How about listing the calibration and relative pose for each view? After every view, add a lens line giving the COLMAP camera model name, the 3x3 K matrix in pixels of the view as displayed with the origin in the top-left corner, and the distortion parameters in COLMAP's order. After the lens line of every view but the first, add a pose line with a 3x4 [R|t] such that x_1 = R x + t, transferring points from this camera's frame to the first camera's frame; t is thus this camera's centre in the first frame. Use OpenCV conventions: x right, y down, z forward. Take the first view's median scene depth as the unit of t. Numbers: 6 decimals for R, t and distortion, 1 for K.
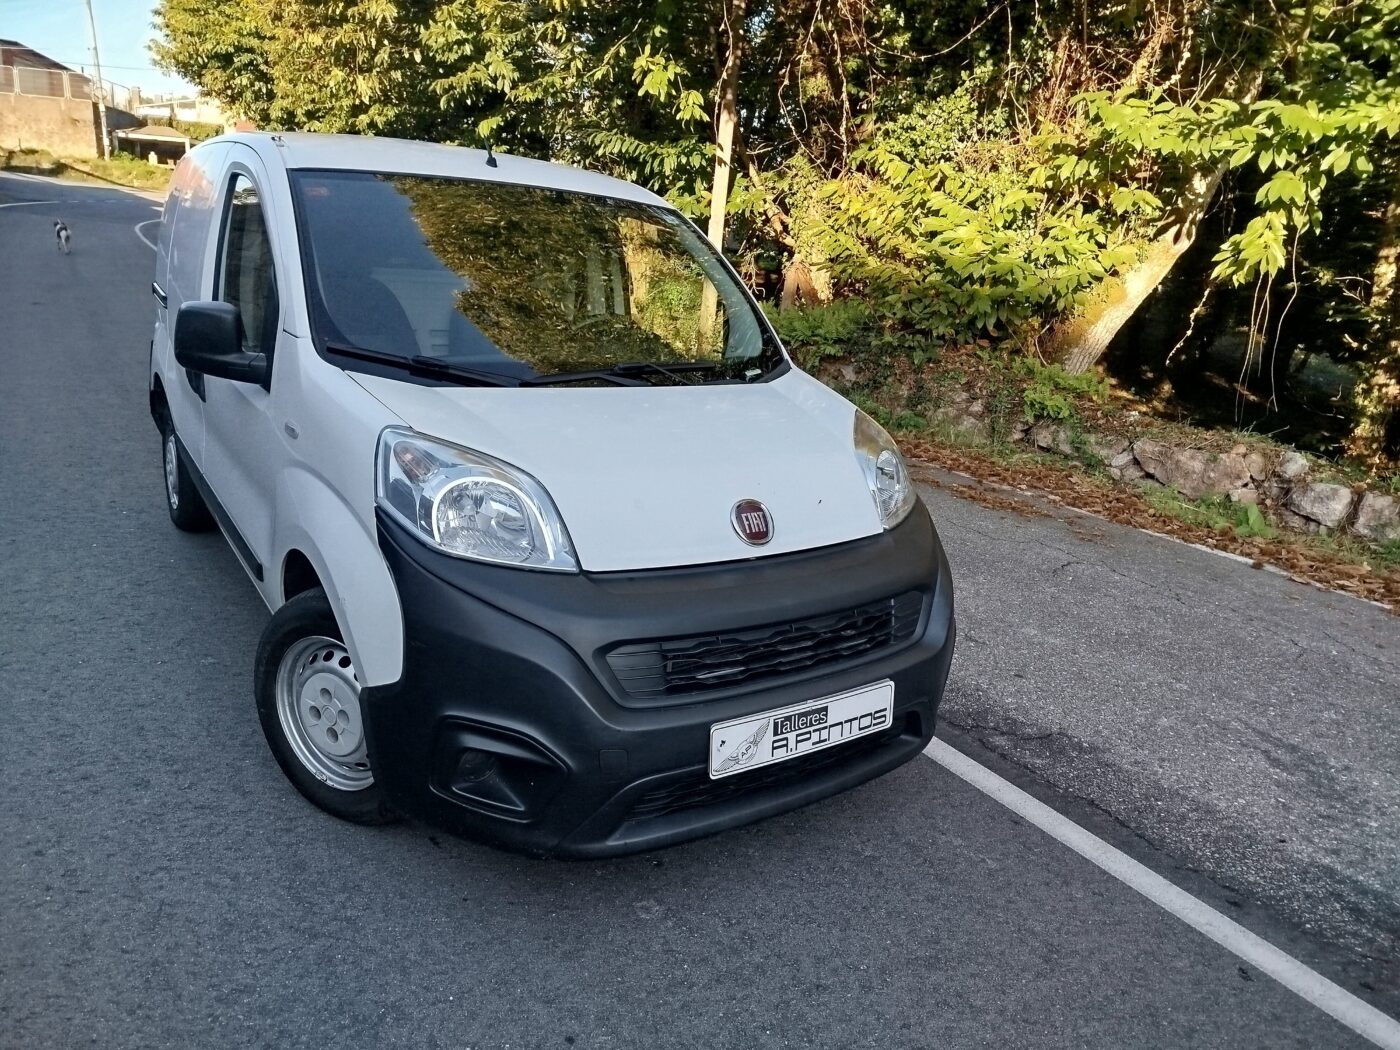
lens RADIAL K [[979.1, 0, 707.9], [0, 979.1, 524.4], [0, 0, 1]] dist [0.012613, -0.004124]
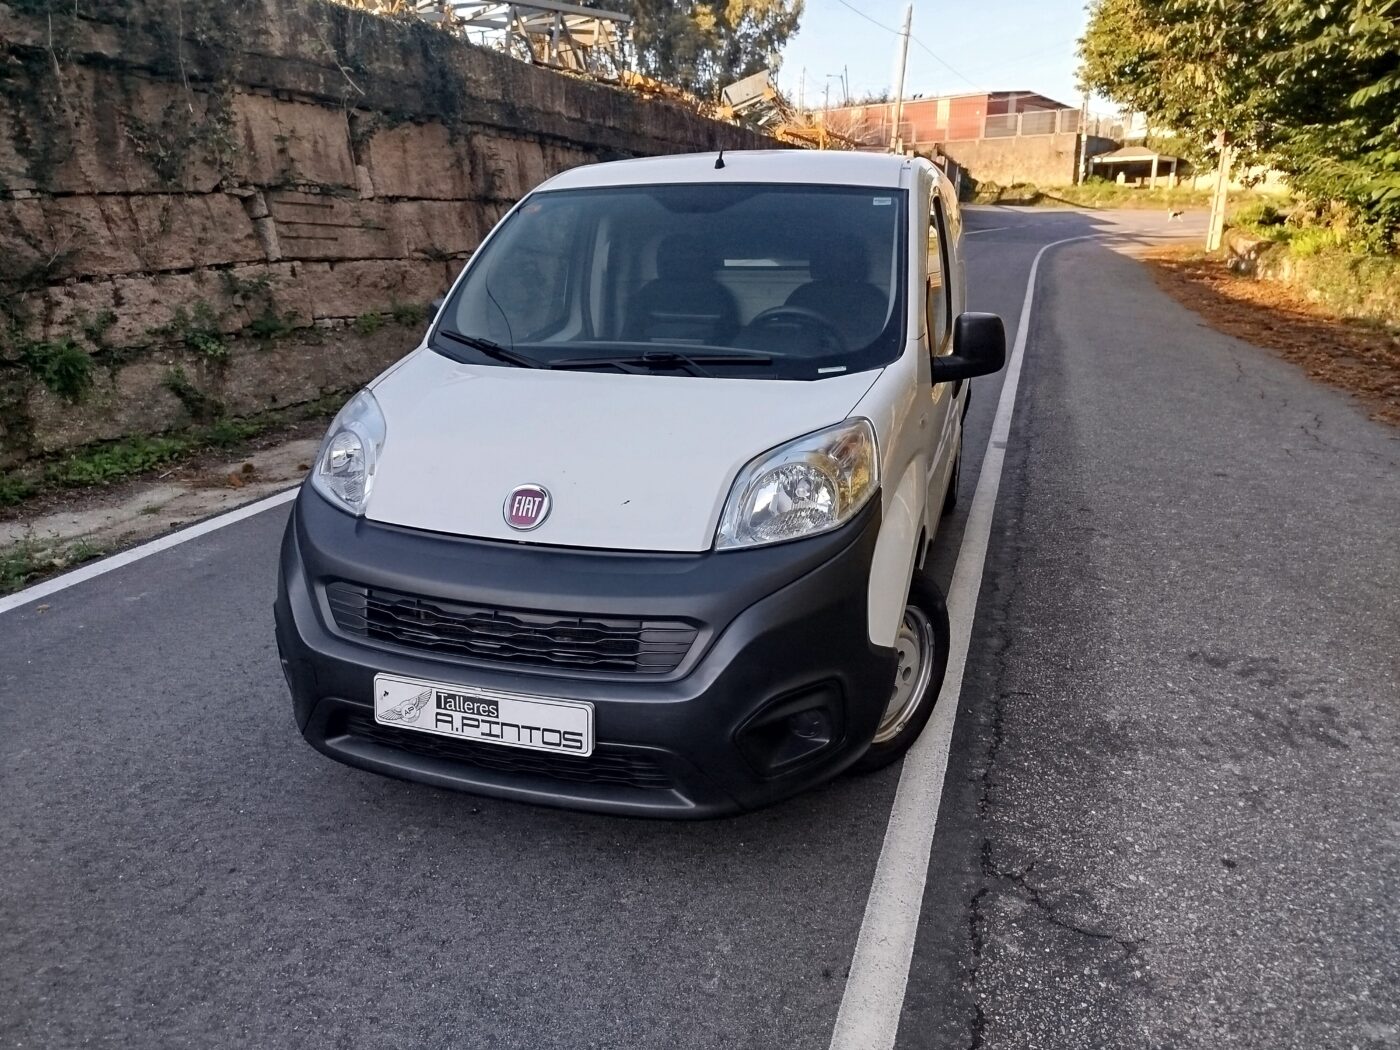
lens RADIAL K [[979.1, 0, 694.0], [0, 979.1, 528.6], [0, 0, 1]] dist [0.012613, -0.004124]
pose [[0.623230, 0.160965, -0.765294, 0.770931], [-0.167490, 0.983355, 0.070431, -0.066692], [0.763892, 0.084284, 0.639816, 0.415756]]
